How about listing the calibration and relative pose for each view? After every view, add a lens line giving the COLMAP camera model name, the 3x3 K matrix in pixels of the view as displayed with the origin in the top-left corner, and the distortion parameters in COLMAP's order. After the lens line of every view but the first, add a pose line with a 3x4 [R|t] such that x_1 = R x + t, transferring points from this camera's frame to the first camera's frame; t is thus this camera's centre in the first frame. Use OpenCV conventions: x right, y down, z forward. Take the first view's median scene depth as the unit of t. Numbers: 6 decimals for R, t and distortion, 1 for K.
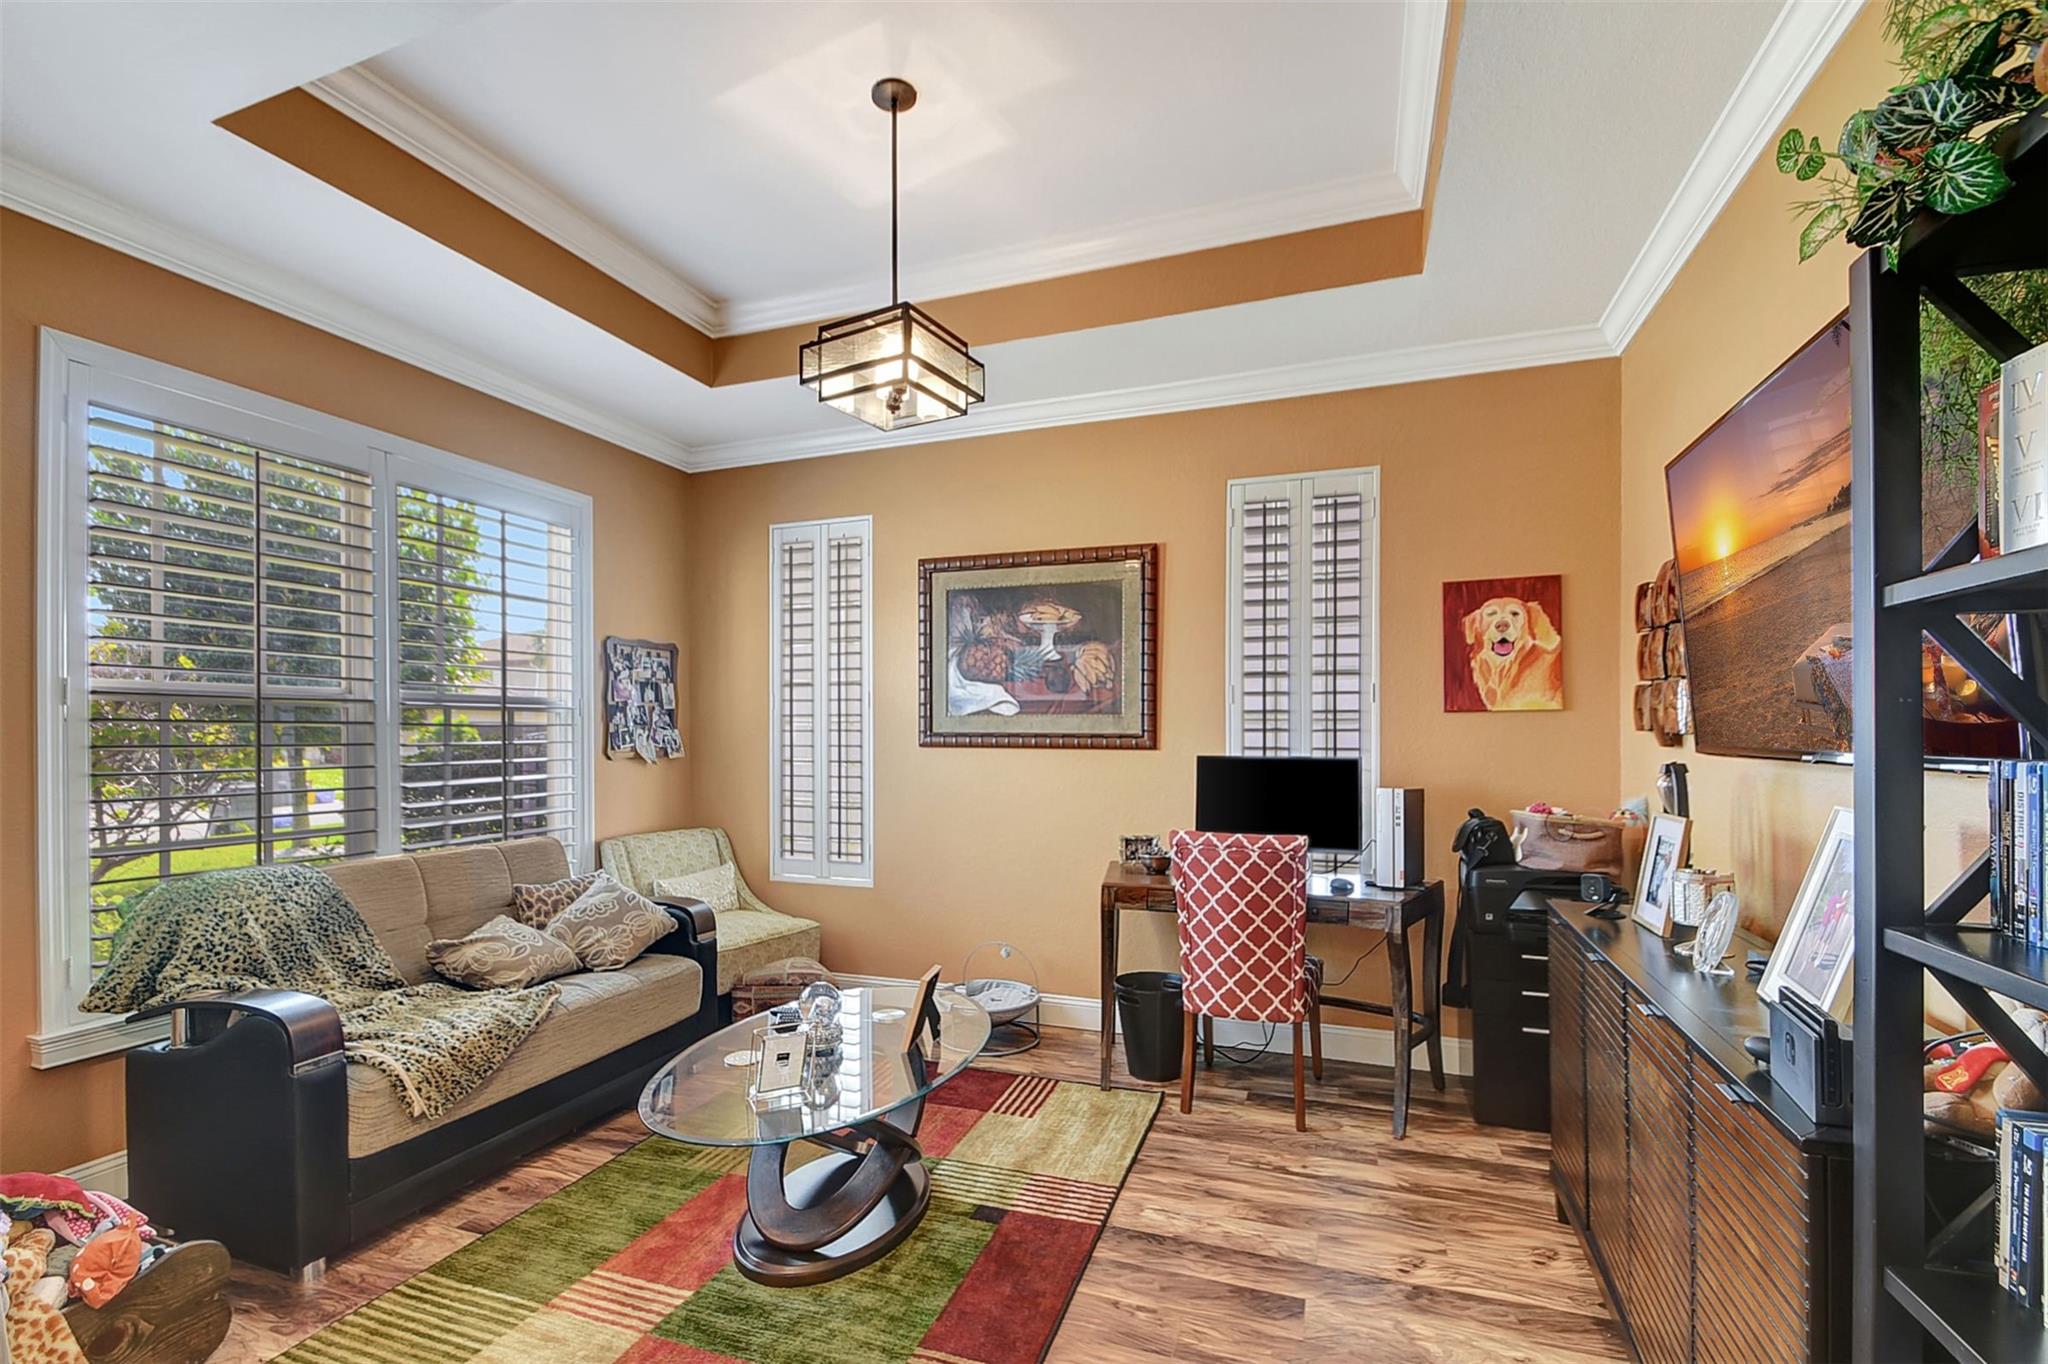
lens RADIAL K [[903.2, 0, 998.5], [0, 903.2, 734.5], [0, 0, 1]] dist [-0.001548, -0.000609]
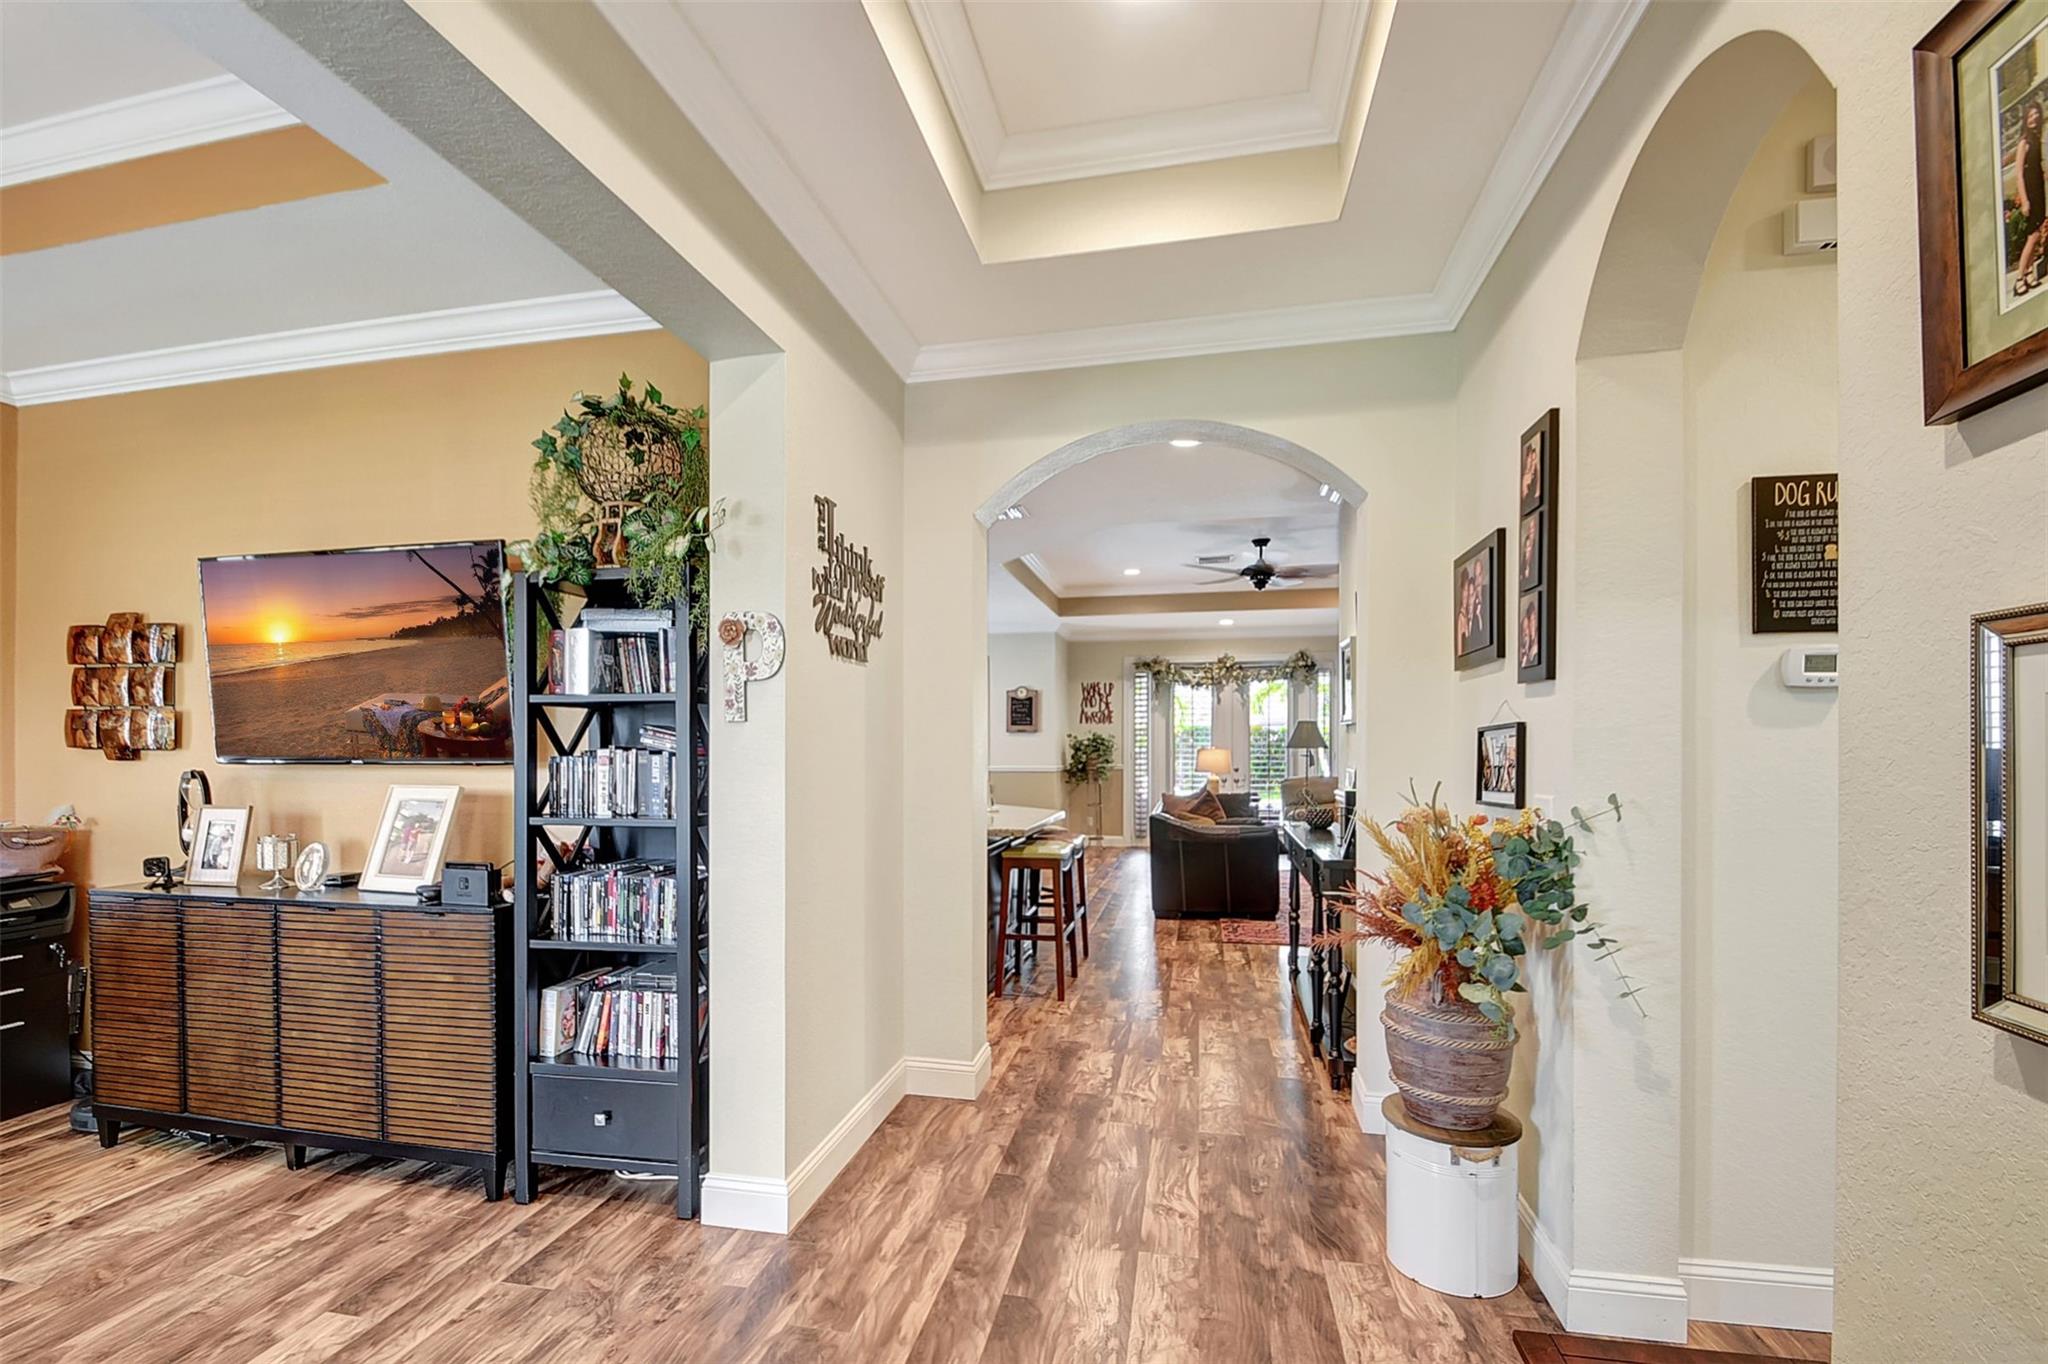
lens RADIAL K [[903.2, 0, 1001.8], [0, 903.2, 747.3], [0, 0, 1]] dist [-0.001548, -0.000609]
pose [[-0.156225, 0.002547, 0.987718, -0.483676], [0.005682, 0.999982, -0.001680, 0.002765], [-0.987705, 0.005350, -0.156236, -0.007811]]
